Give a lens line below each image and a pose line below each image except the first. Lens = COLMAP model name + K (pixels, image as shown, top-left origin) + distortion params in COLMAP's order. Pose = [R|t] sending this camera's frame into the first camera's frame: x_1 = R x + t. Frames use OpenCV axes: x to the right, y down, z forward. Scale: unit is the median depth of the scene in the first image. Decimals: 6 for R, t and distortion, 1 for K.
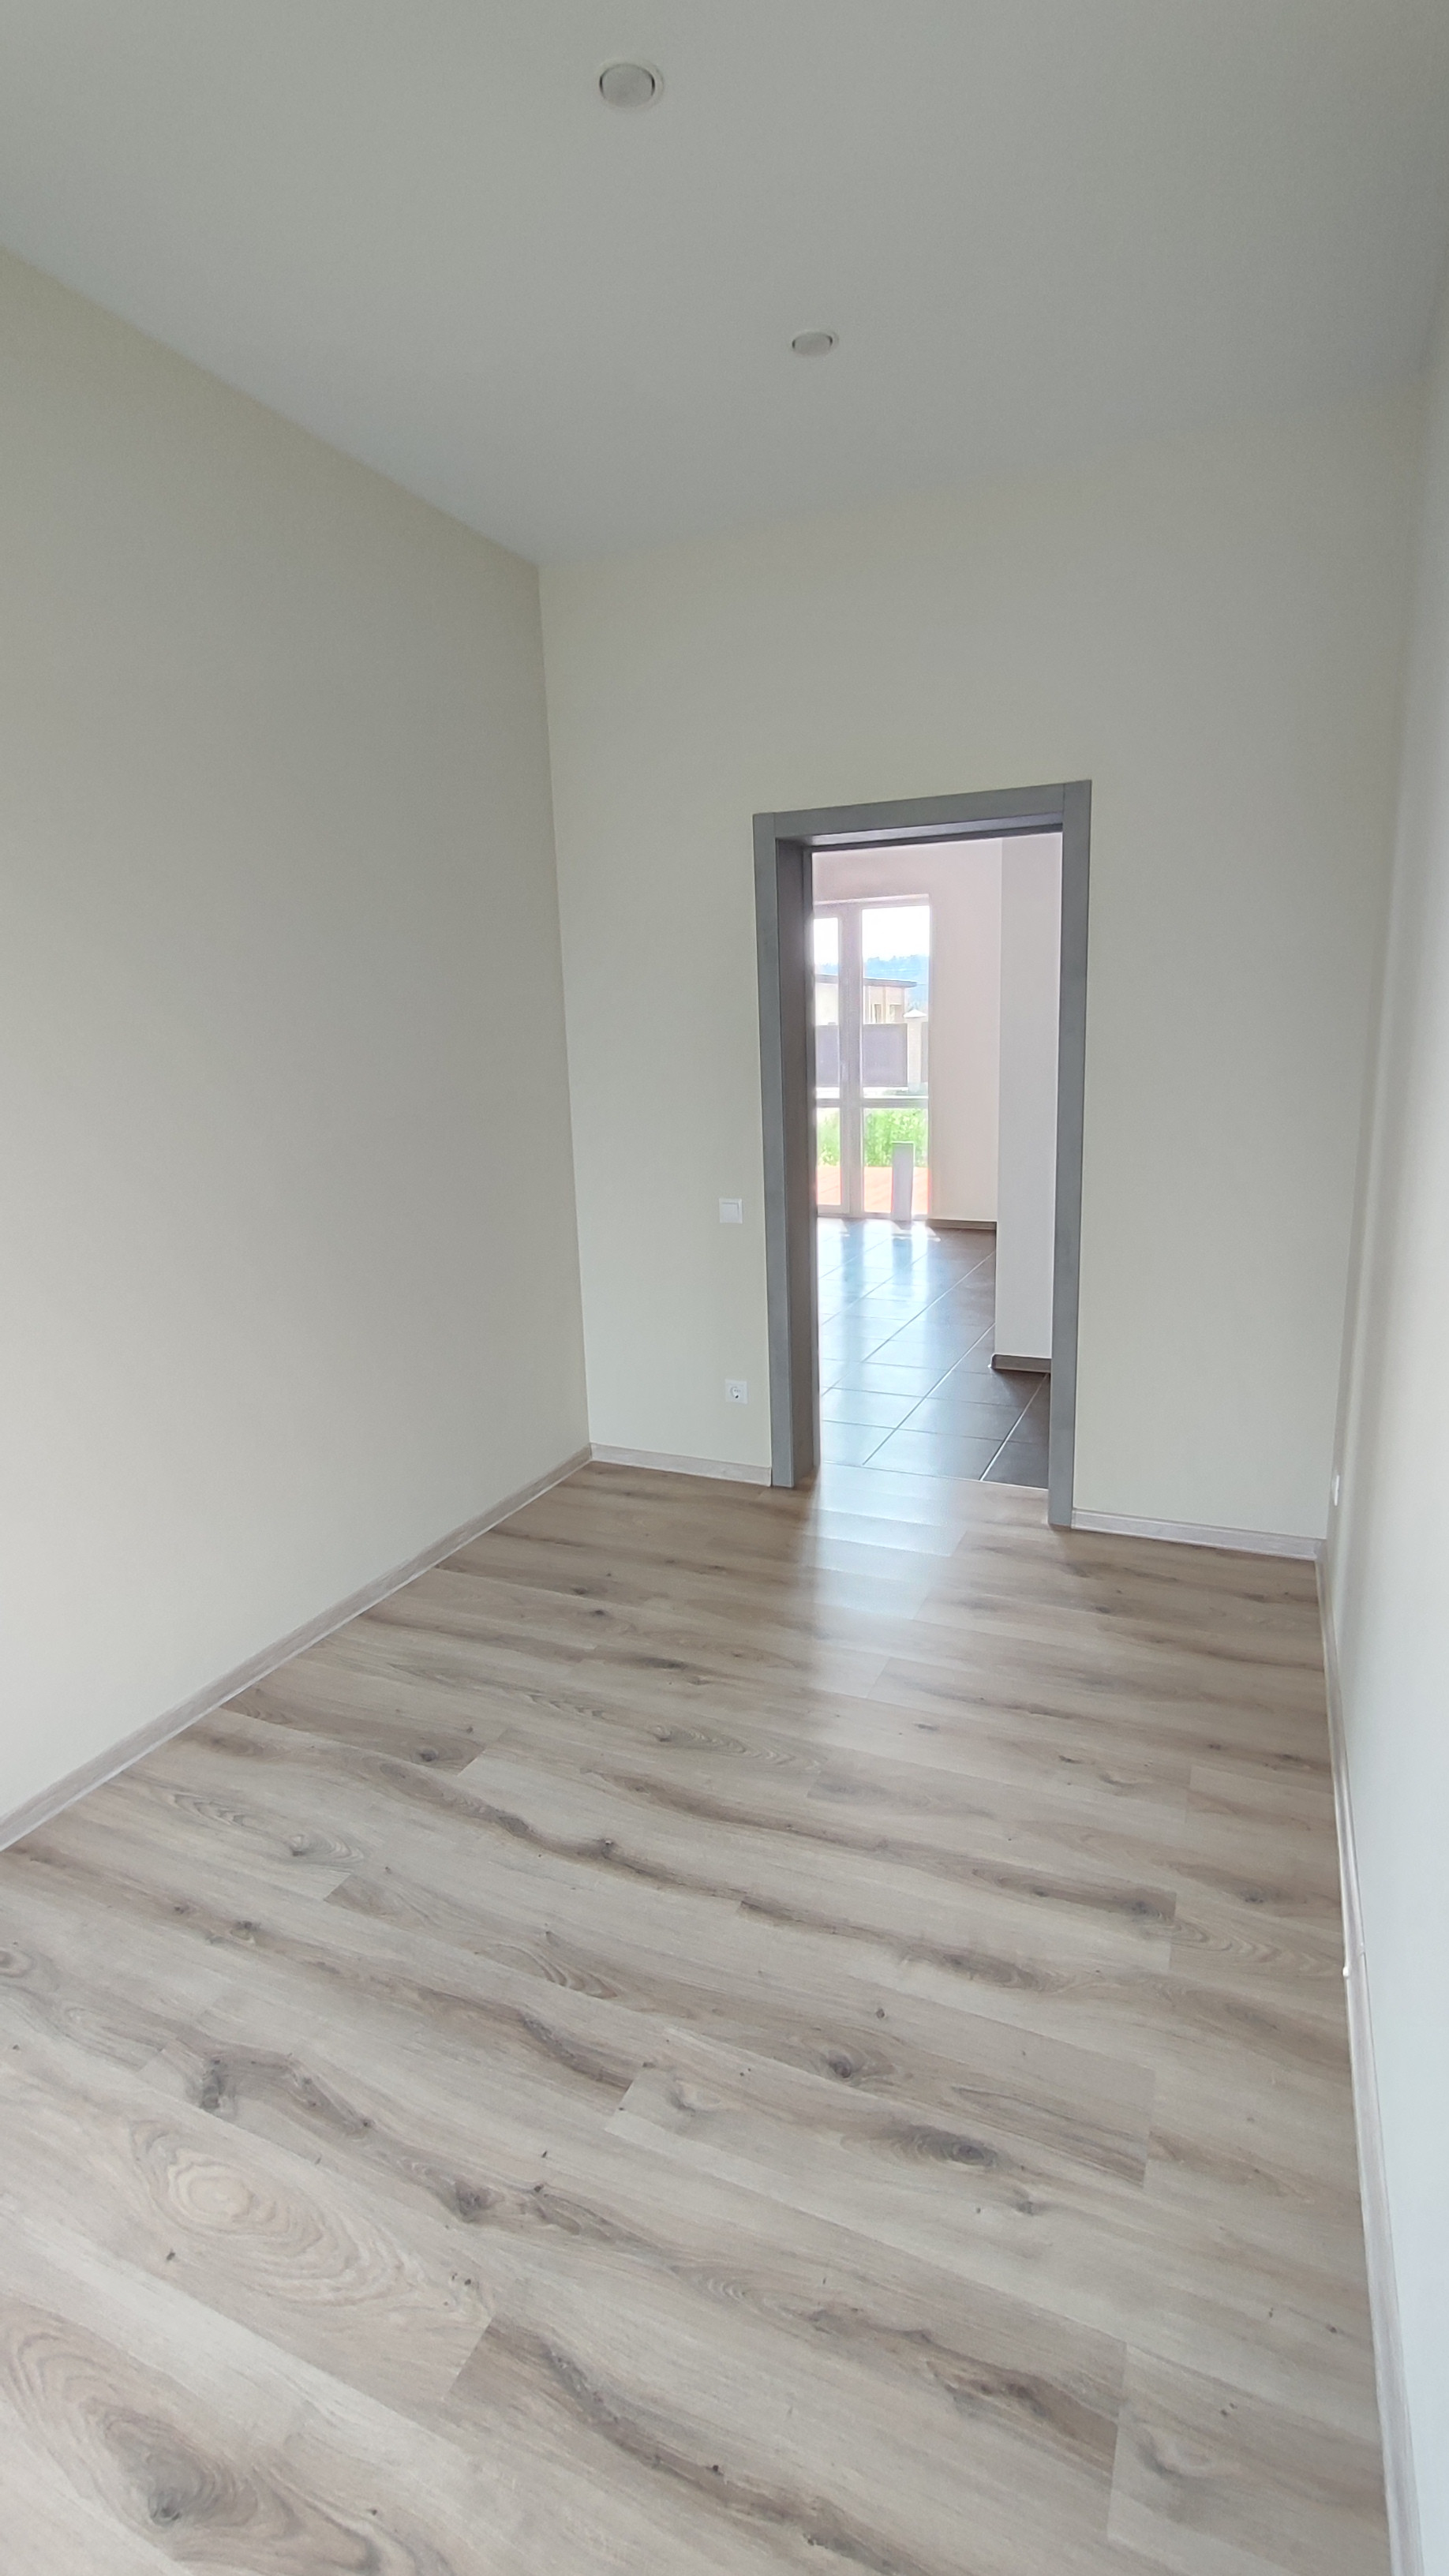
lens RADIAL K [[1185.2, 0, 715.0], [0, 1185.2, 1273.5], [0, 0, 1]] dist [0.015185, -0.006506]
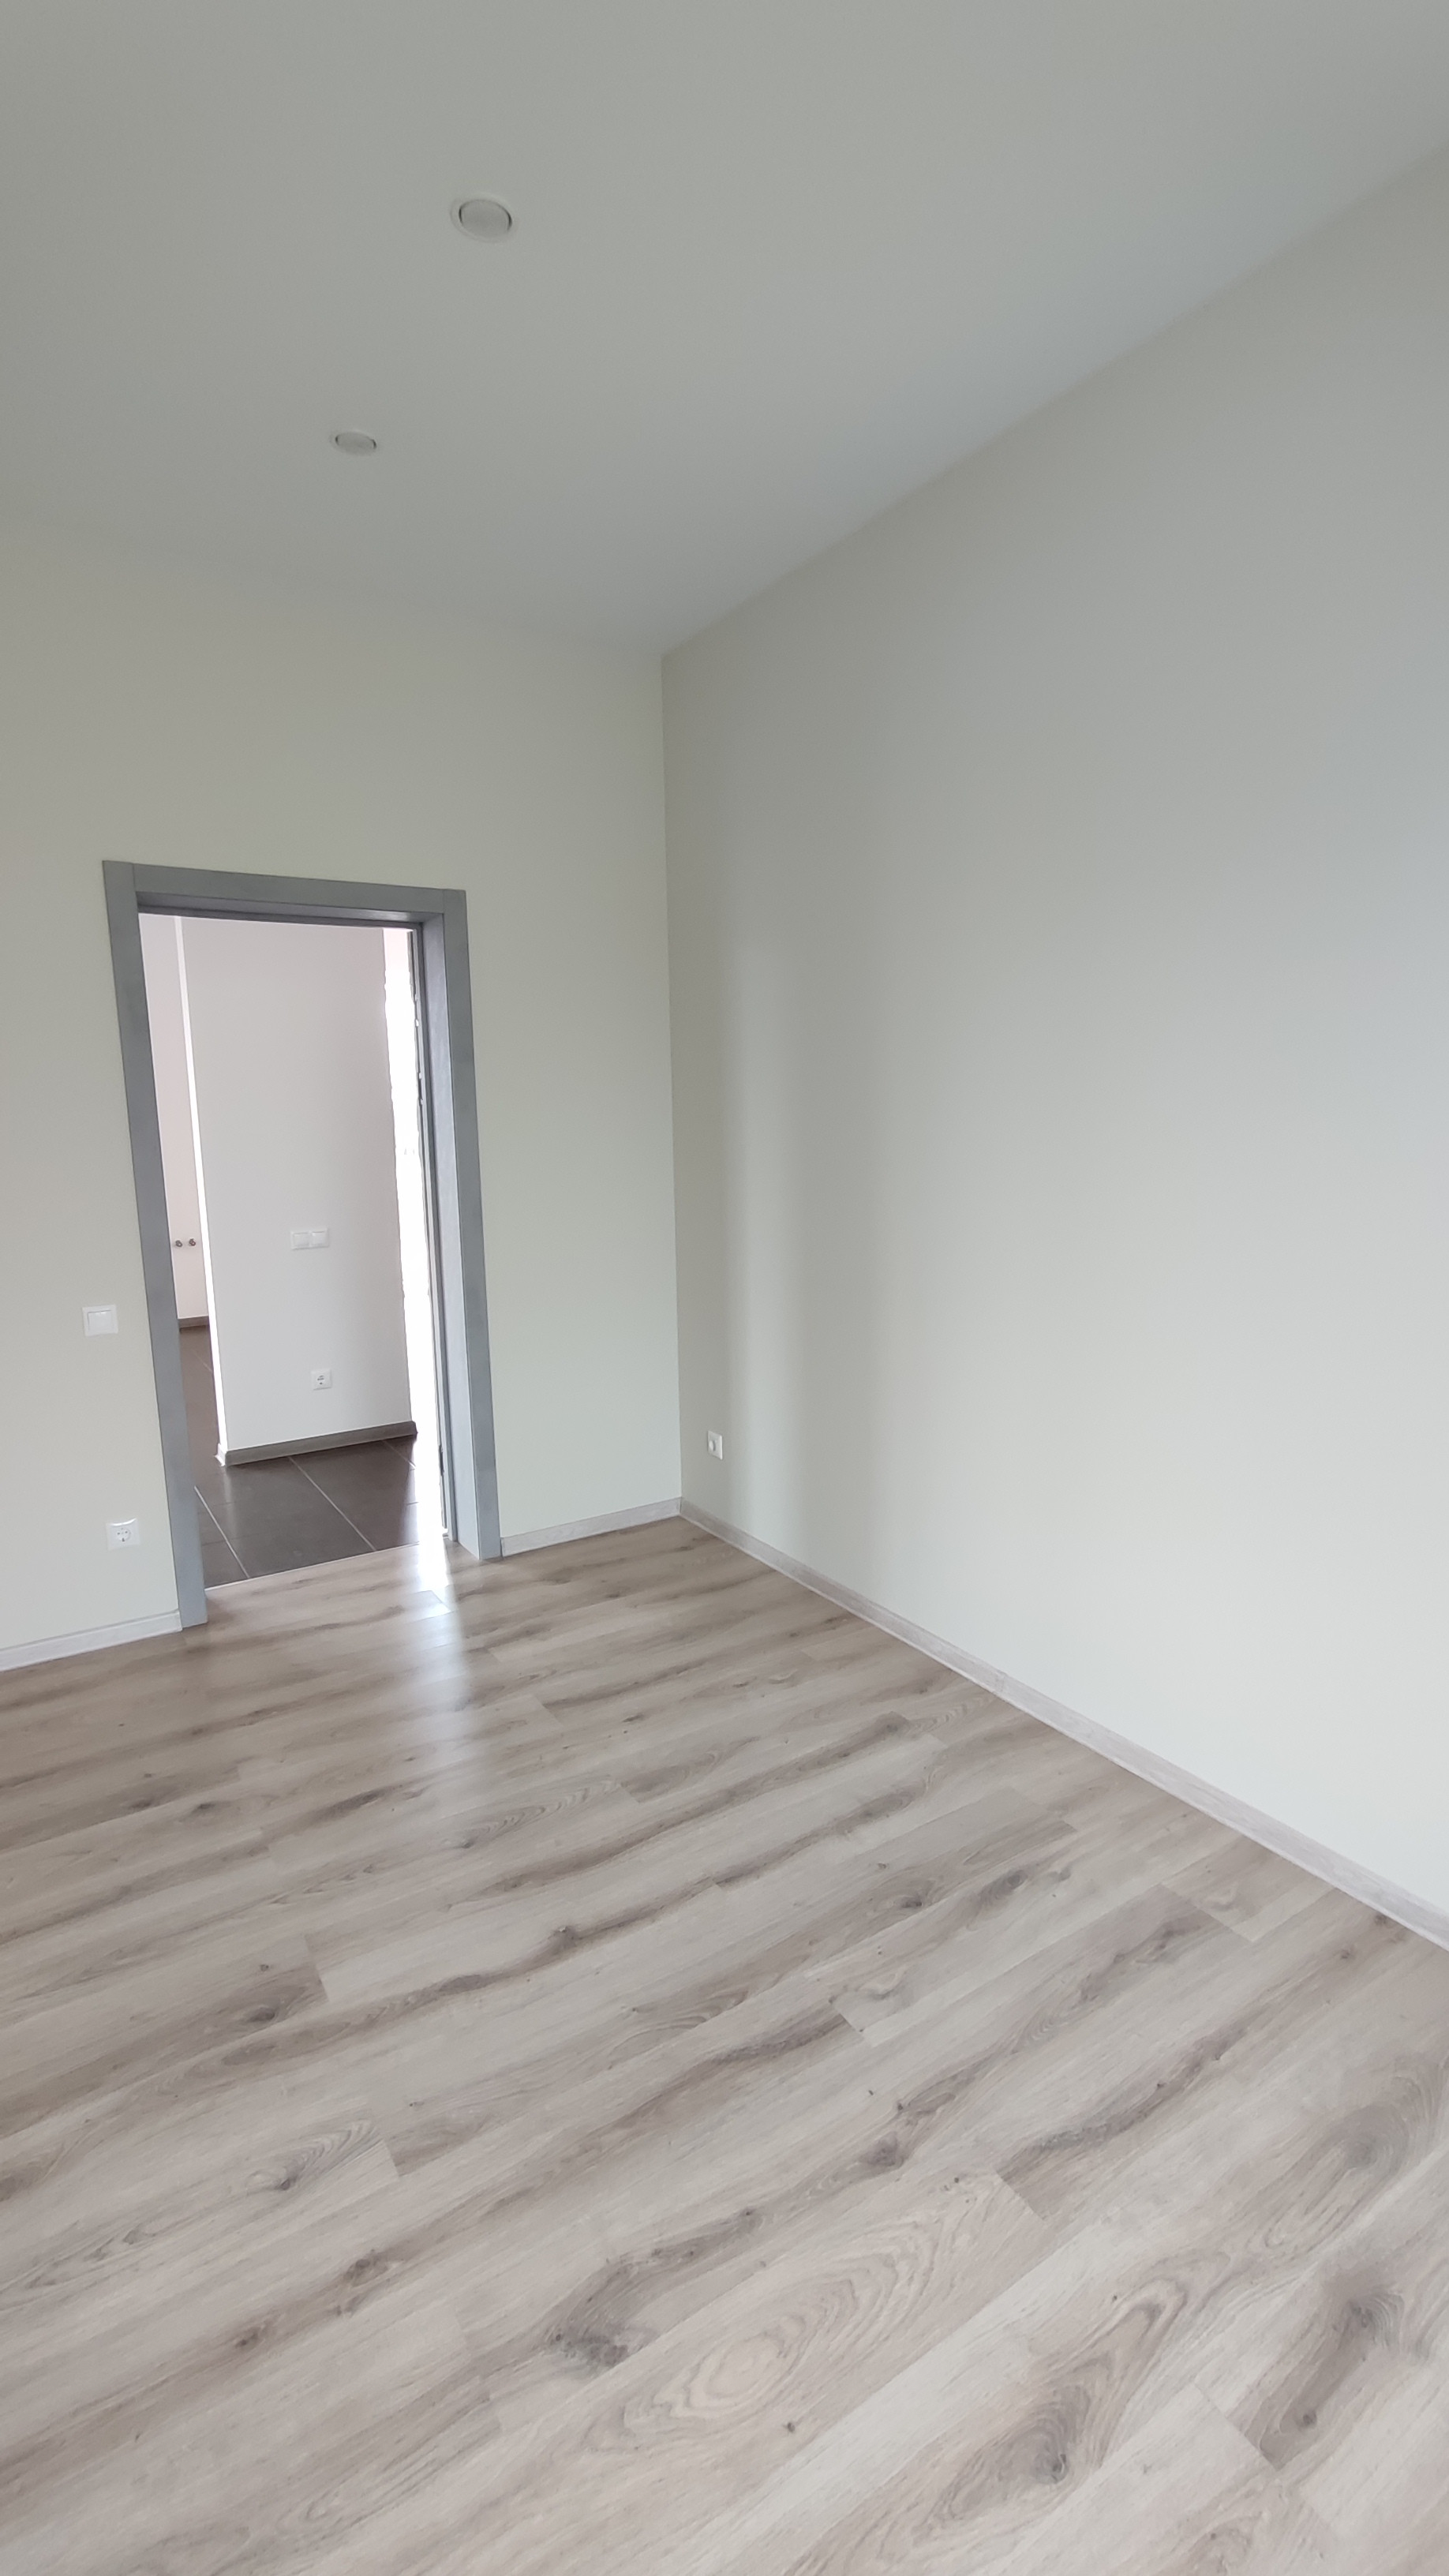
lens RADIAL K [[1185.2, 0, 709.5], [0, 1185.2, 1306.4], [0, 0, 1]] dist [0.015185, -0.006506]
pose [[0.529152, -0.111942, 0.841111, -0.968026], [0.156581, 0.987118, 0.032867, -0.047729], [-0.833955, 0.114310, 0.539863, 0.389143]]
